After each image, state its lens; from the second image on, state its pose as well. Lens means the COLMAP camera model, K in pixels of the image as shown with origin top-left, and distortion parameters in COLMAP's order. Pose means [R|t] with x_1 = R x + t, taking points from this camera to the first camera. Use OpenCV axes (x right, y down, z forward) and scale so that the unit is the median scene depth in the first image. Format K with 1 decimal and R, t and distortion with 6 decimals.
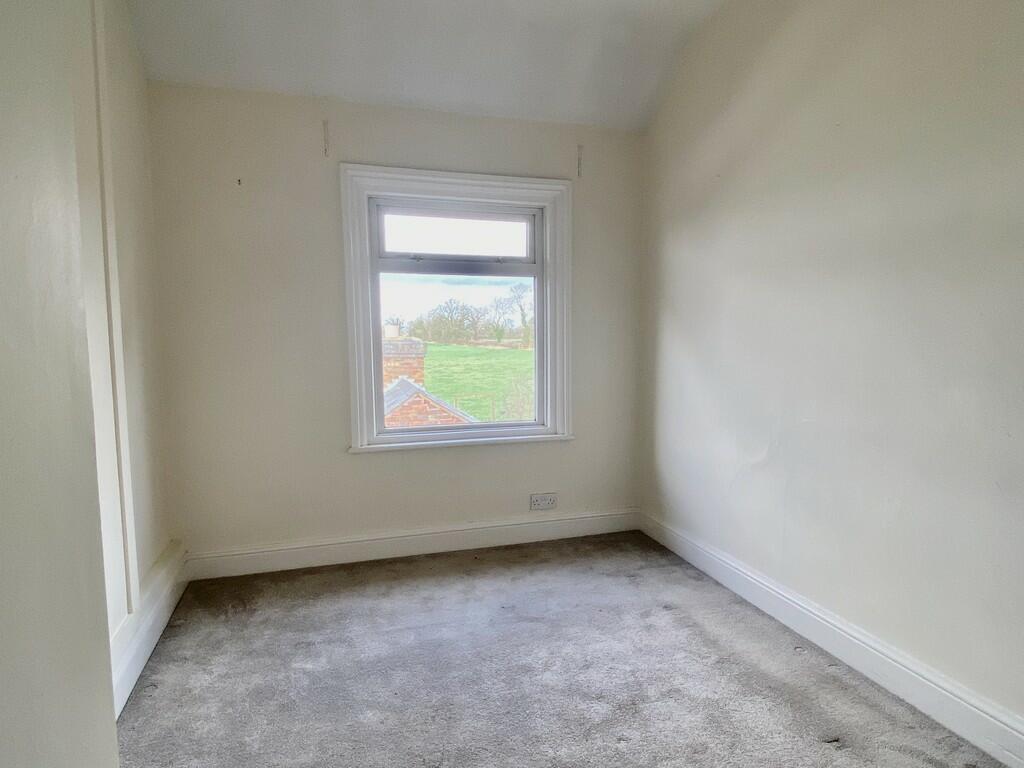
lens RADIAL K [[614.3, 0, 523.8], [0, 614.3, 385.5], [0, 0, 1]] dist [0.074143, -0.085621]
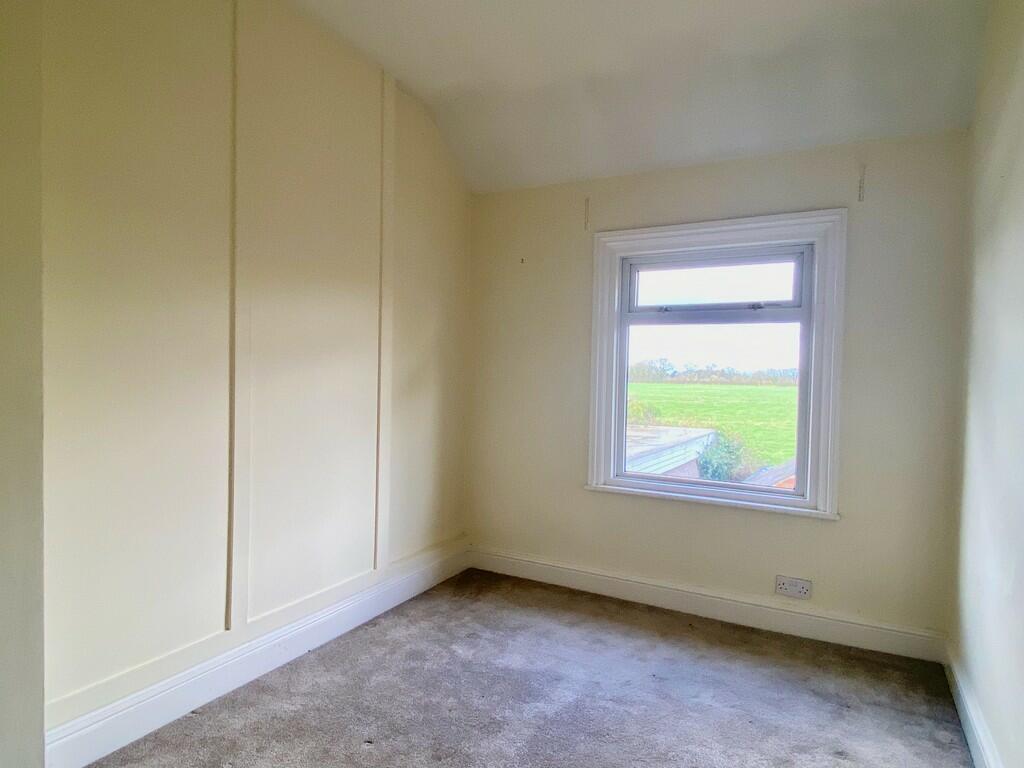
lens RADIAL K [[614.3, 0, 523.8], [0, 614.3, 385.5], [0, 0, 1]] dist [0.074143, -0.085621]
pose [[0.701809, 0.033960, -0.711555, 0.406696], [-0.092253, 0.994784, -0.043513, -0.015966], [0.706366, 0.096181, 0.701282, 0.132154]]
